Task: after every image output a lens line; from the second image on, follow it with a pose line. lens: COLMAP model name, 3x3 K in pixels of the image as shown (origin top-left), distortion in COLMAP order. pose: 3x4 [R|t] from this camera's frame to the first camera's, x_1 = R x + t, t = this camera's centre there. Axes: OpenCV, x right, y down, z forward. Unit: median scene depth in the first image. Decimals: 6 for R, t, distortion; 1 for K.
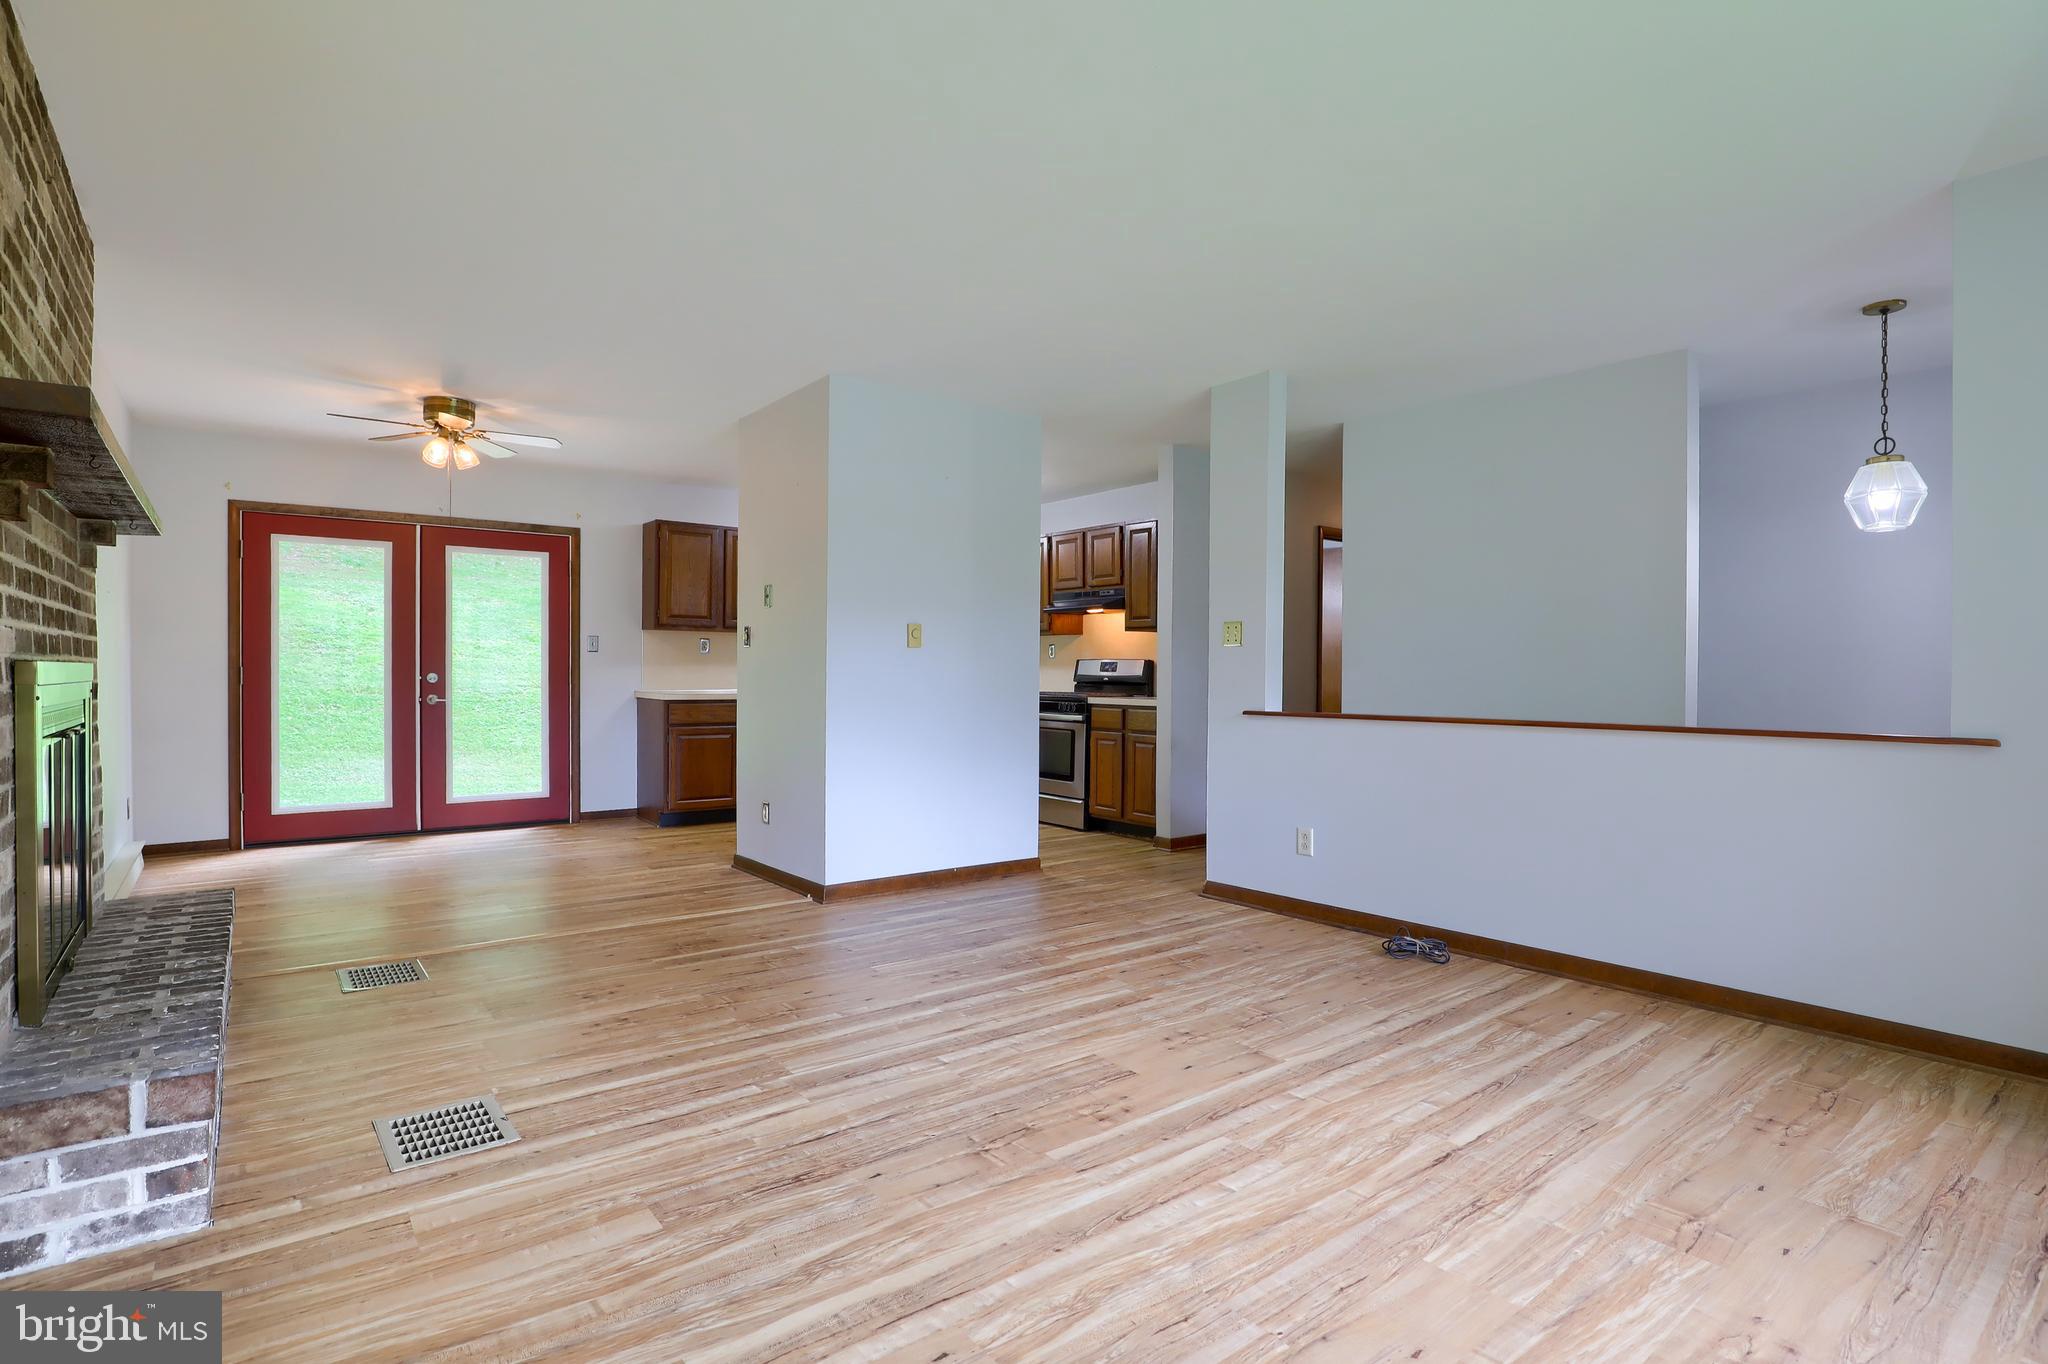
lens RADIAL K [[994.0, 0, 1108.4], [0, 994.0, 682.0], [0, 0, 1]] dist [-0.032443, 0.001534]
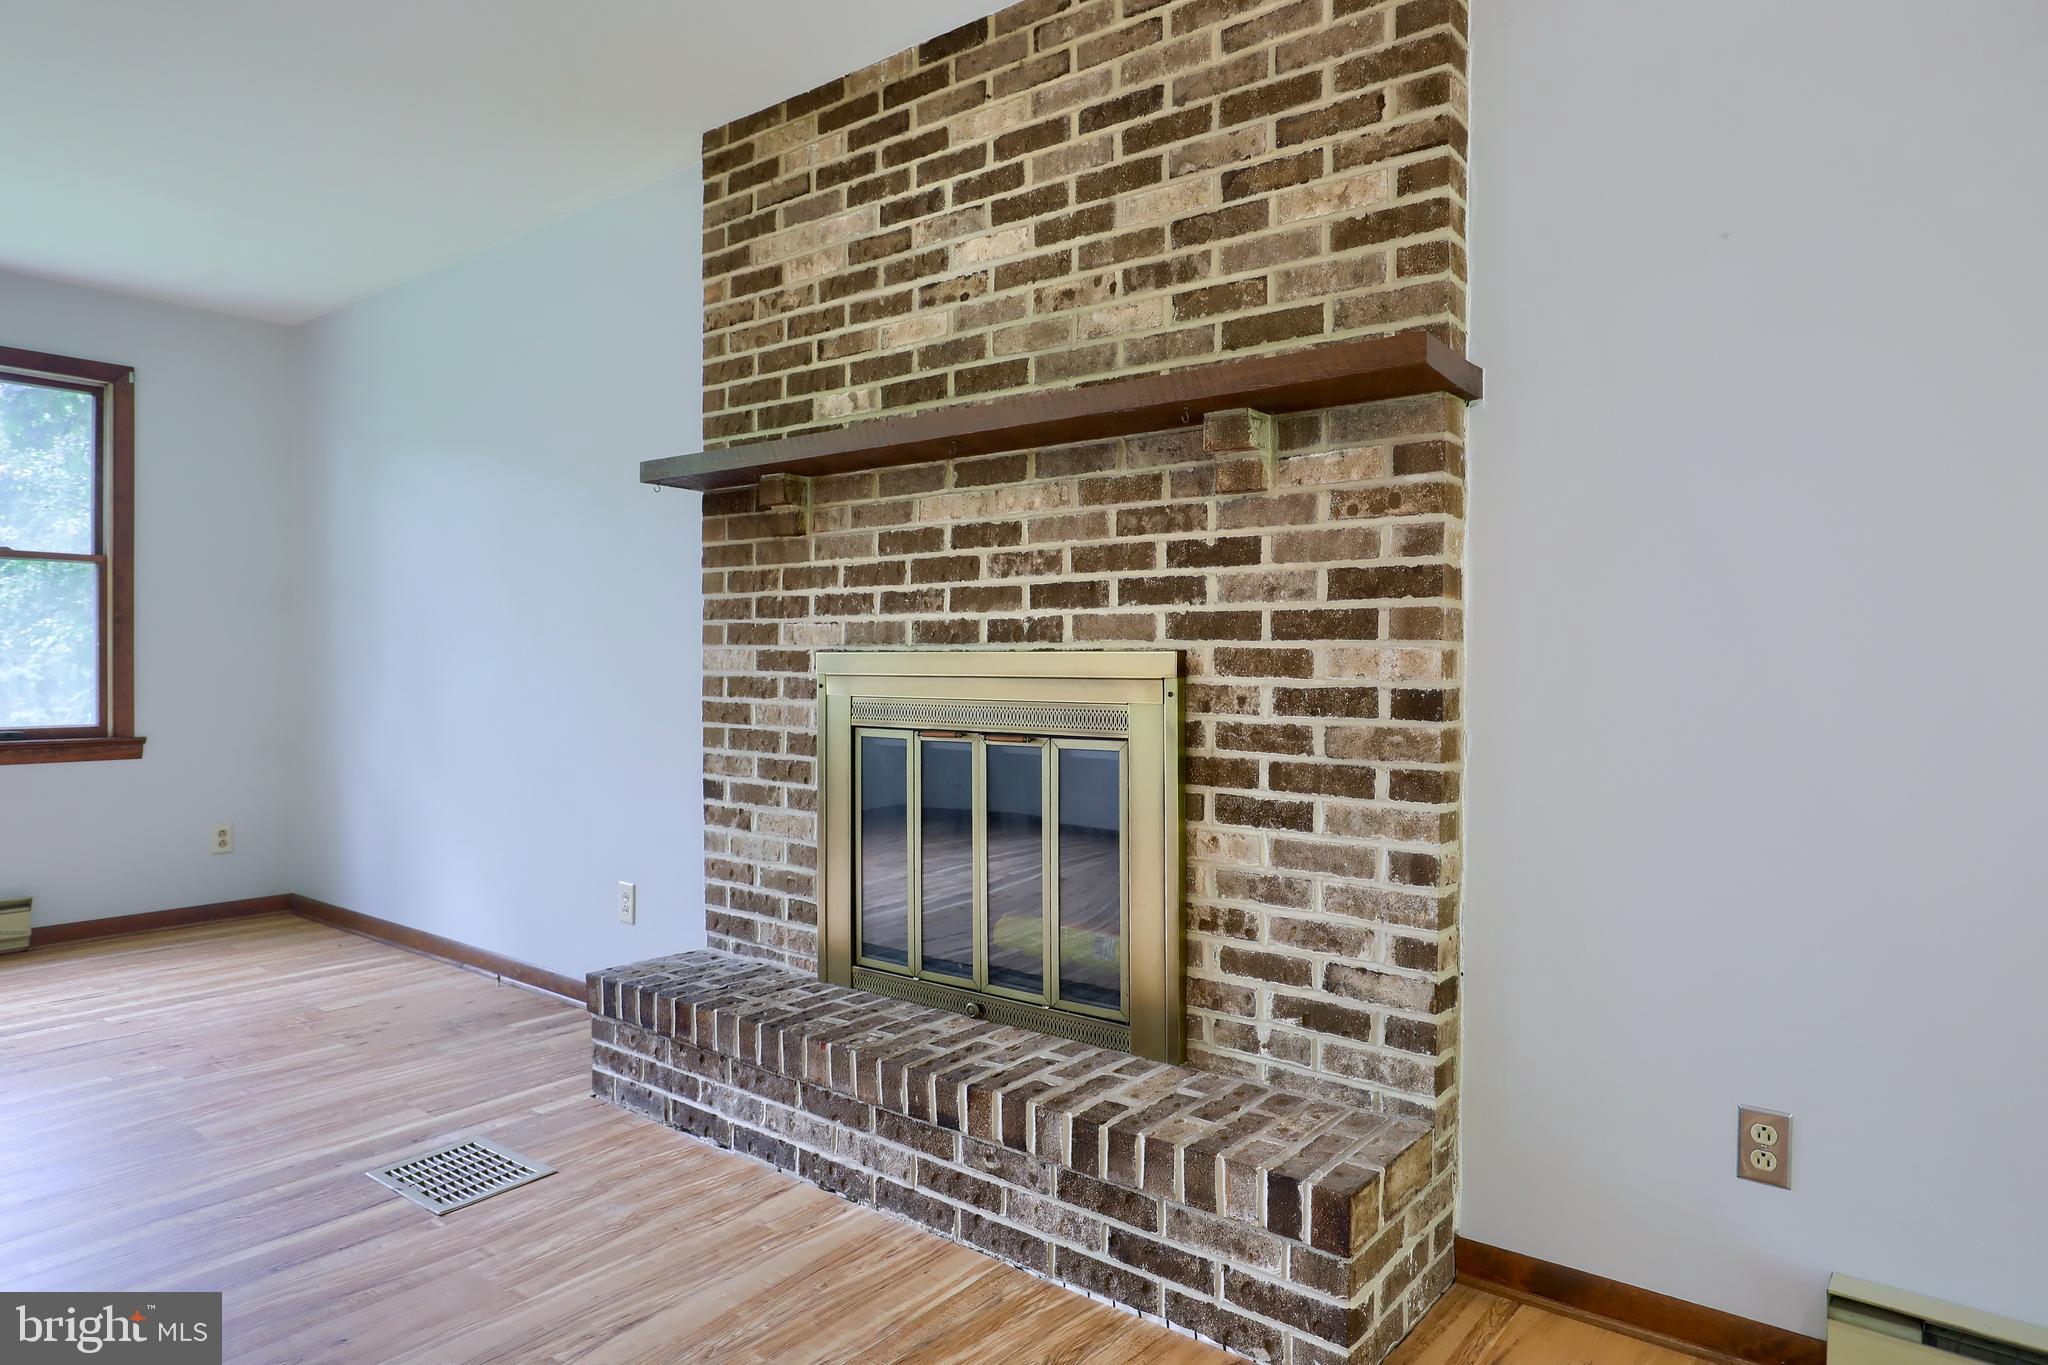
lens RADIAL K [[1191.2, 0, 1024.0], [0, 1191.2, 682.5], [0, 0, 1]] dist [-0.021326, -0.000629]
pose [[-0.985296, -0.015218, -0.170178, -0.648021], [-0.018279, 0.999698, 0.016435, -0.006492], [0.169876, 0.019304, -0.985276, 1.388582]]
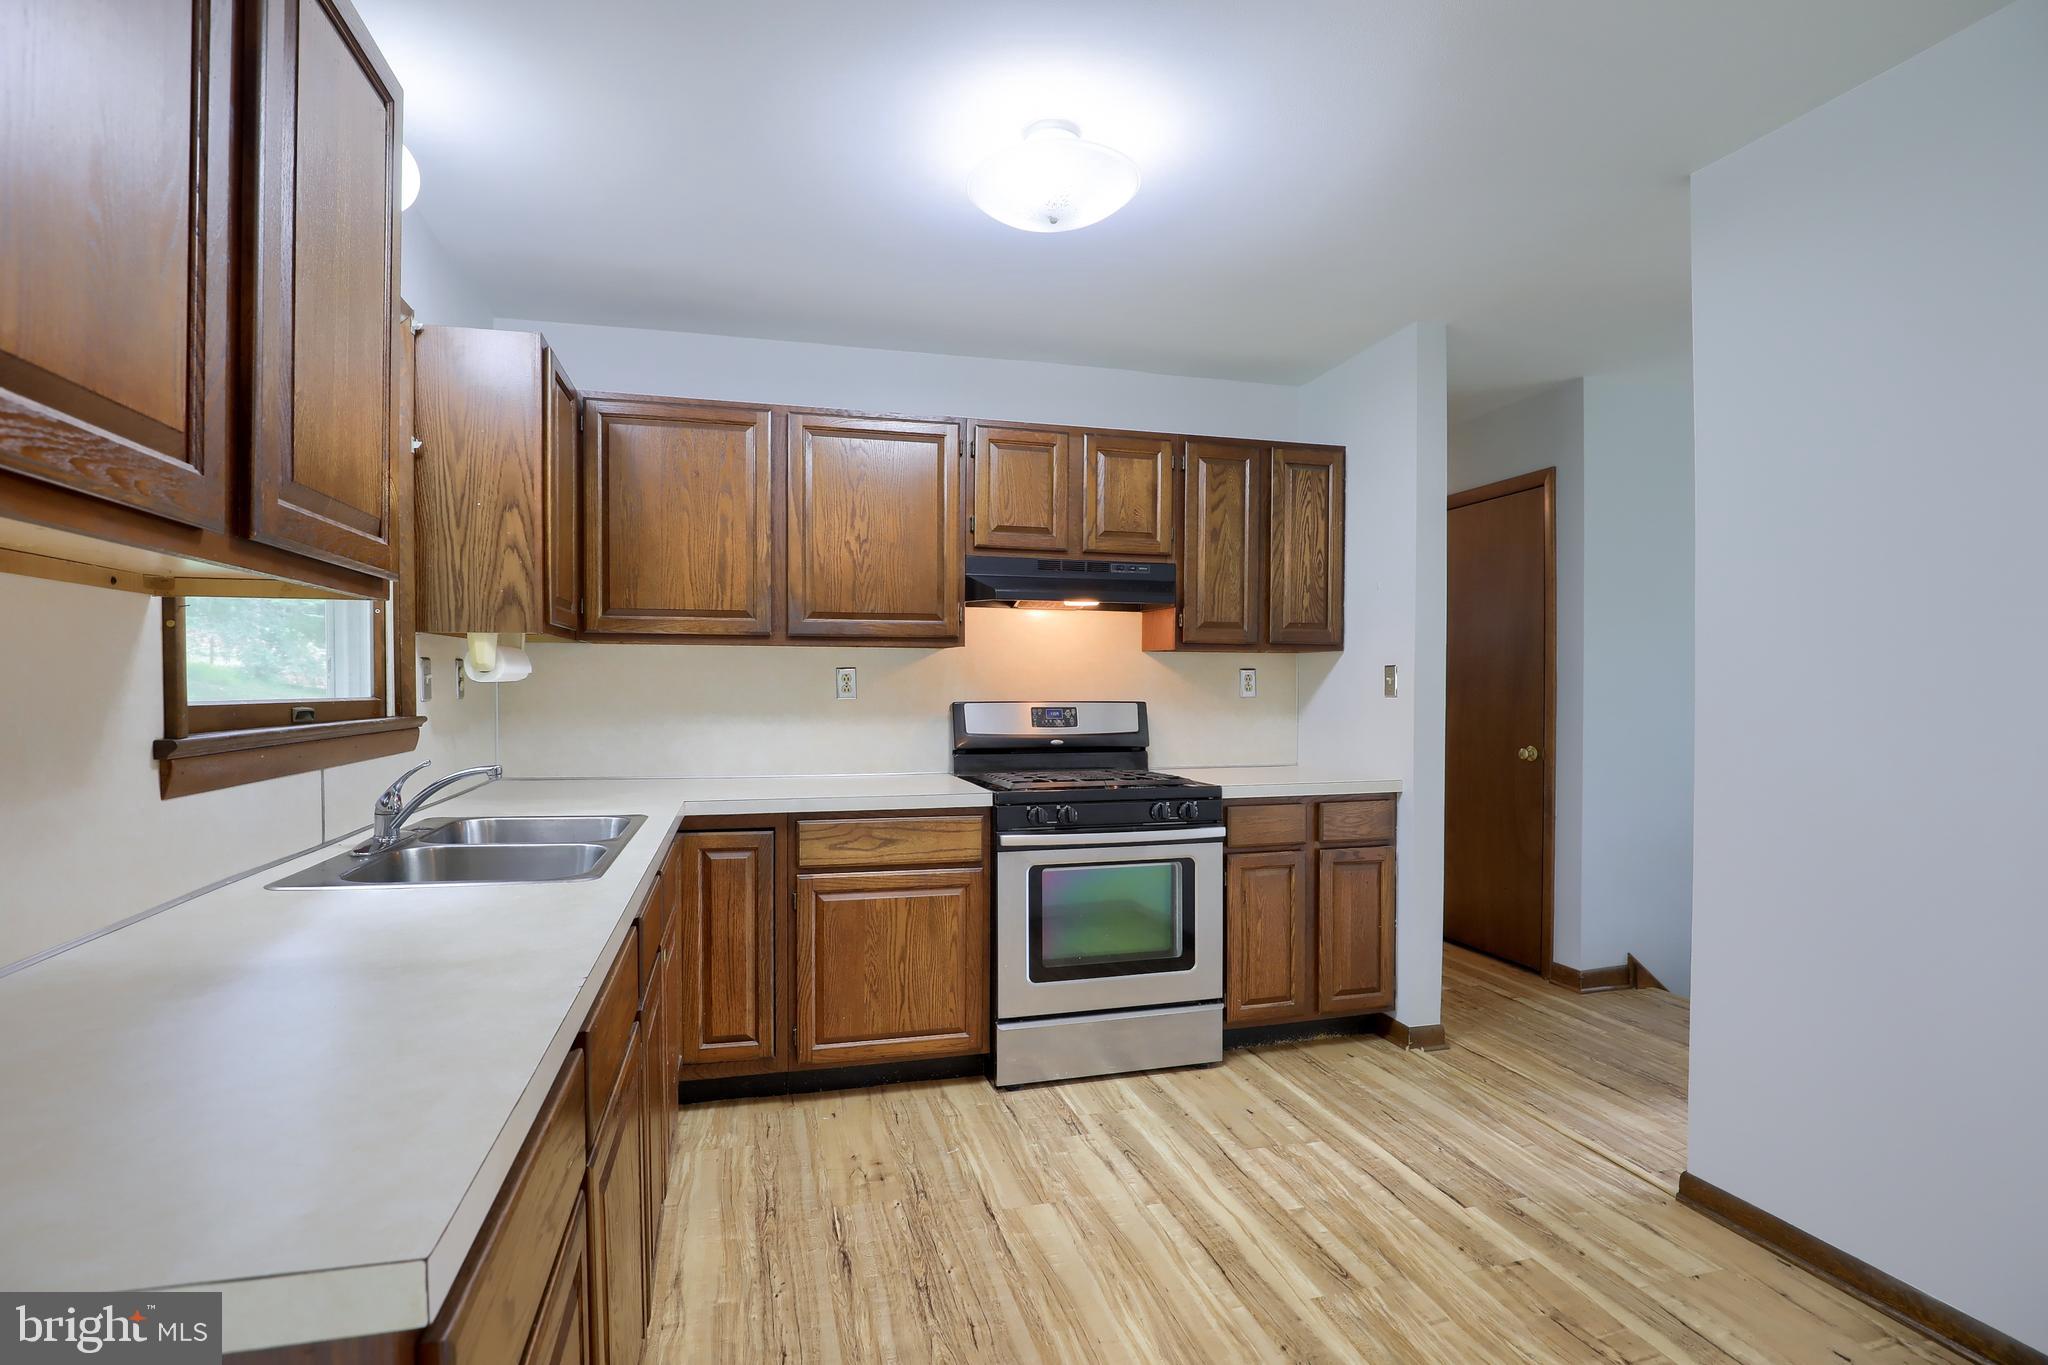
lens RADIAL K [[958.3, 0, 988.8], [0, 958.3, 702.2], [0, 0, 1]] dist [-0.020261, 0.000209]
pose [[0.448021, -0.022545, 0.893739, -0.926779], [0.012847, 0.999741, 0.018780, -0.067245], [-0.893931, 0.003068, 0.448195, 1.713092]]
